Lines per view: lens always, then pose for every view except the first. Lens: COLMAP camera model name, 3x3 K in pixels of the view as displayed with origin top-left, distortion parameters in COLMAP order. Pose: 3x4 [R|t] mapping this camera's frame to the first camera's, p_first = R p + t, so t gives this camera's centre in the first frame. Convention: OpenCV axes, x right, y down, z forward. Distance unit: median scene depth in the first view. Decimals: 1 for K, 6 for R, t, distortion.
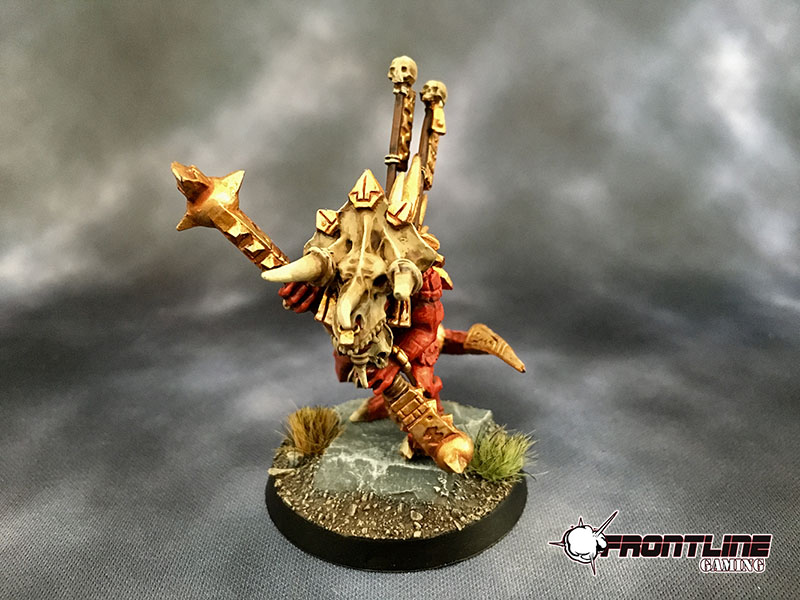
lens RADIAL K [[685.3, 0, 393.5], [0, 685.3, 301.2], [0, 0, 1]] dist [0.013638, -0.070338]
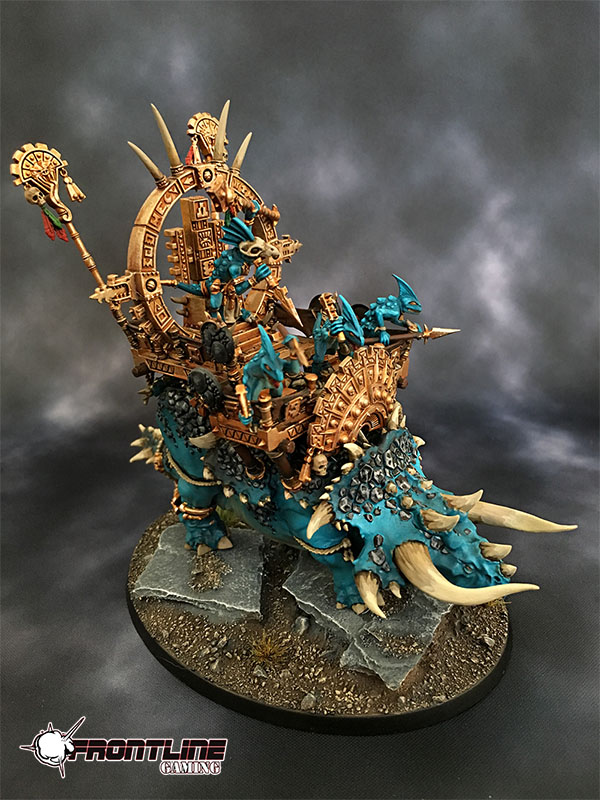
lens RADIAL K [[685.3, 0, 299.8], [0, 685.3, 406.0], [0, 0, 1]] dist [0.013638, -0.070338]
pose [[0.999320, -0.032799, 0.016830, -0.004566], [0.032297, 0.999051, 0.029234, -0.084547], [-0.017772, -0.028671, 0.999431, -0.658104]]
